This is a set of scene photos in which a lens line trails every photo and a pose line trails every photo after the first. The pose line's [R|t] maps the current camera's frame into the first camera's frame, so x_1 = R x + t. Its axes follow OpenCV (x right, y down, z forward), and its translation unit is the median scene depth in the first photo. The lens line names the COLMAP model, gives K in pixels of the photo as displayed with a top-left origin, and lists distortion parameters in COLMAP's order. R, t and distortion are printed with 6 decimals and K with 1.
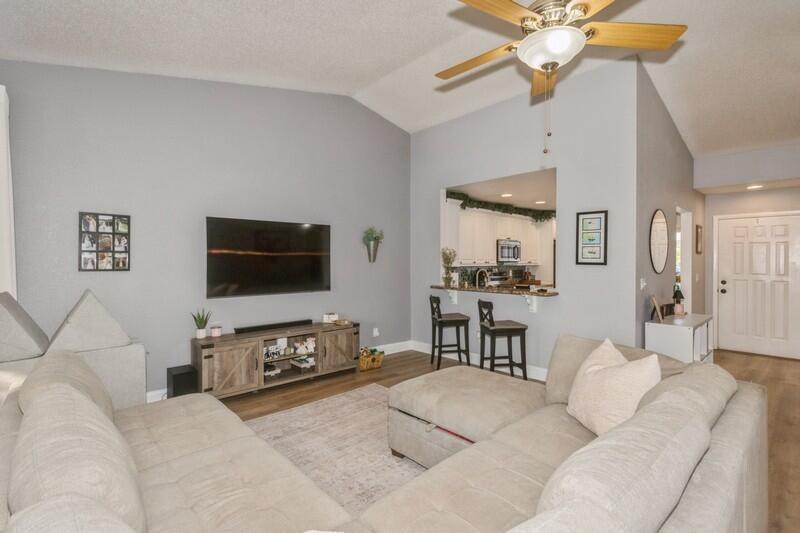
lens RADIAL K [[374.3, 0, 399.2], [0, 374.3, 262.6], [0, 0, 1]] dist [0.002901, 0.000424]
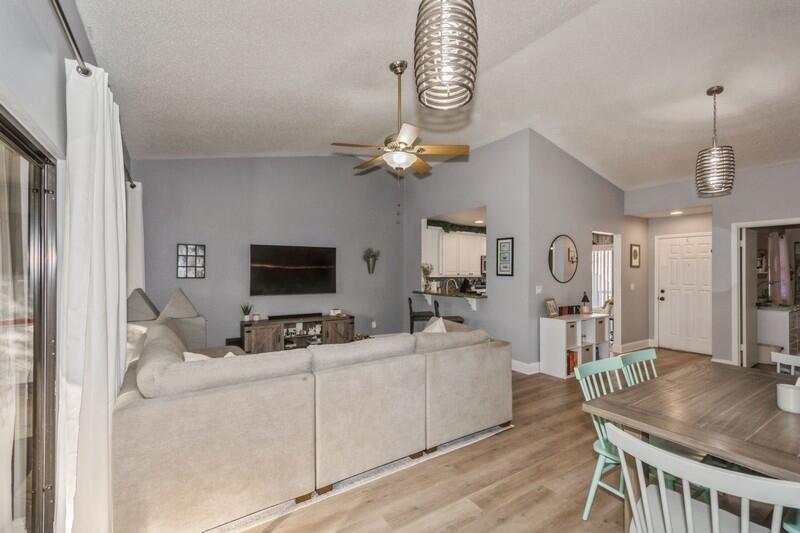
lens RADIAL K [[352.6, 0, 408.0], [0, 352.6, 271.2], [0, 0, 1]] dist [0.001823, 0.000097]
pose [[0.989053, 0.002639, -0.147537, 0.323867], [-0.003789, 0.999965, -0.007515, -0.000486], [0.147512, 0.007992, 0.989028, -0.331646]]
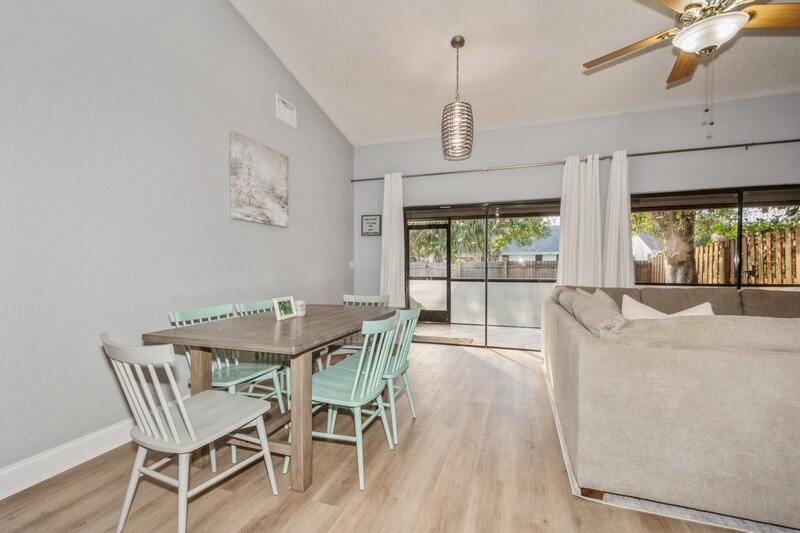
lens RADIAL K [[350.1, 0, 398.2], [0, 350.1, 276.0], [0, 0, 1]] dist [0.003771, 0.000244]
pose [[-0.882573, 0.016429, -0.469888, 0.805570], [0.000030, 0.999391, 0.034886, 0.055643], [0.470175, 0.030776, -0.882036, 0.706722]]
